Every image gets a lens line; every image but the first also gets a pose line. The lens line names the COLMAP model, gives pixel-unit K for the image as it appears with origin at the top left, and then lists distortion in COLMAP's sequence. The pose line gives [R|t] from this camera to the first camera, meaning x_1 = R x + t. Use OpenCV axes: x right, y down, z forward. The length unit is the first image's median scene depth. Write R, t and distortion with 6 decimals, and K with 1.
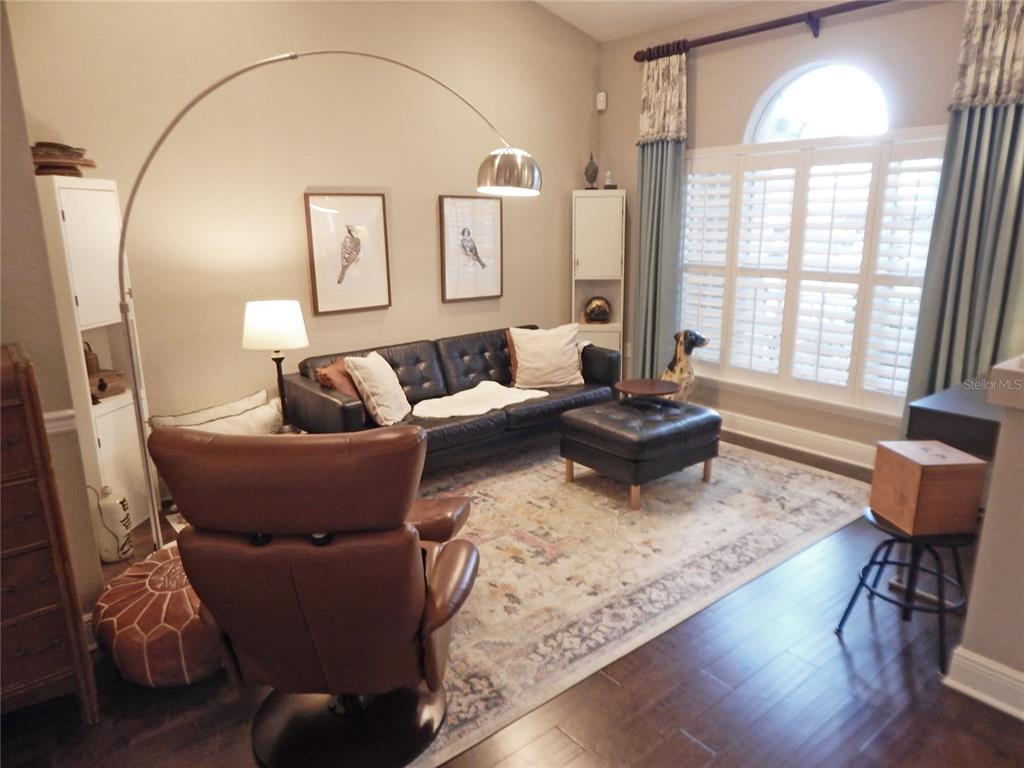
lens RADIAL K [[674.0, 0, 515.8], [0, 674.0, 377.7], [0, 0, 1]] dist [0.008595, -0.016203]
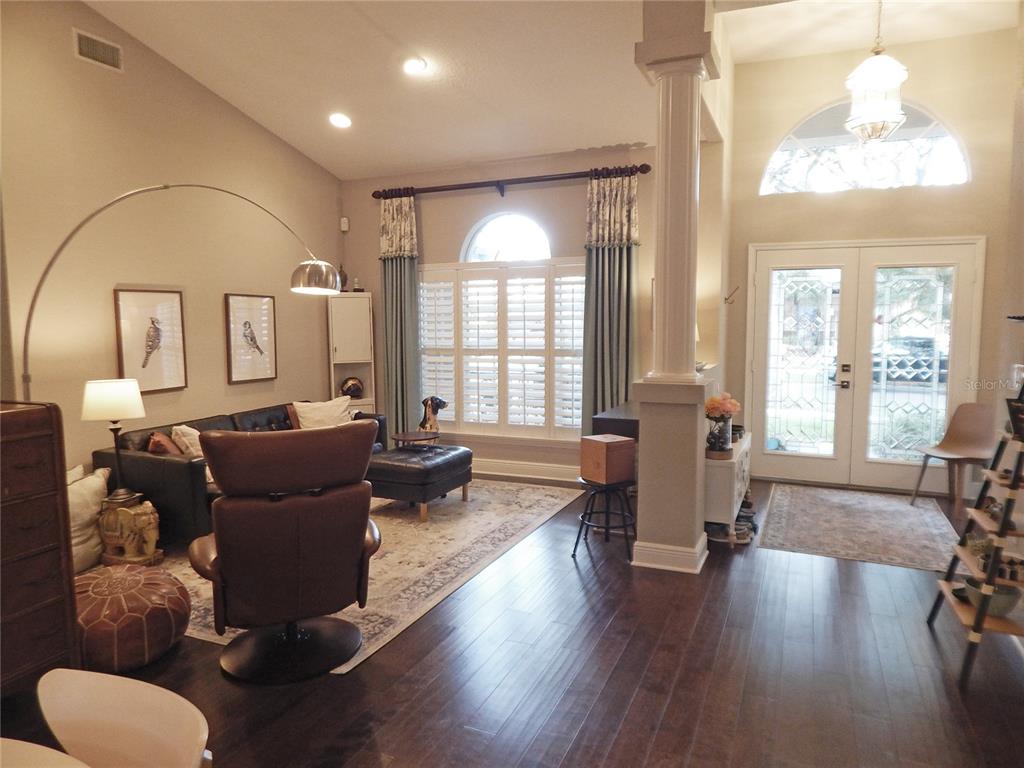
lens RADIAL K [[674.0, 0, 515.8], [0, 674.0, 377.7], [0, 0, 1]] dist [0.008595, -0.016203]
pose [[0.886817, -0.038710, 0.460496, -0.234274], [0.108077, 0.986223, -0.125230, 0.086548], [-0.449304, 0.160826, 0.878784, -0.270344]]
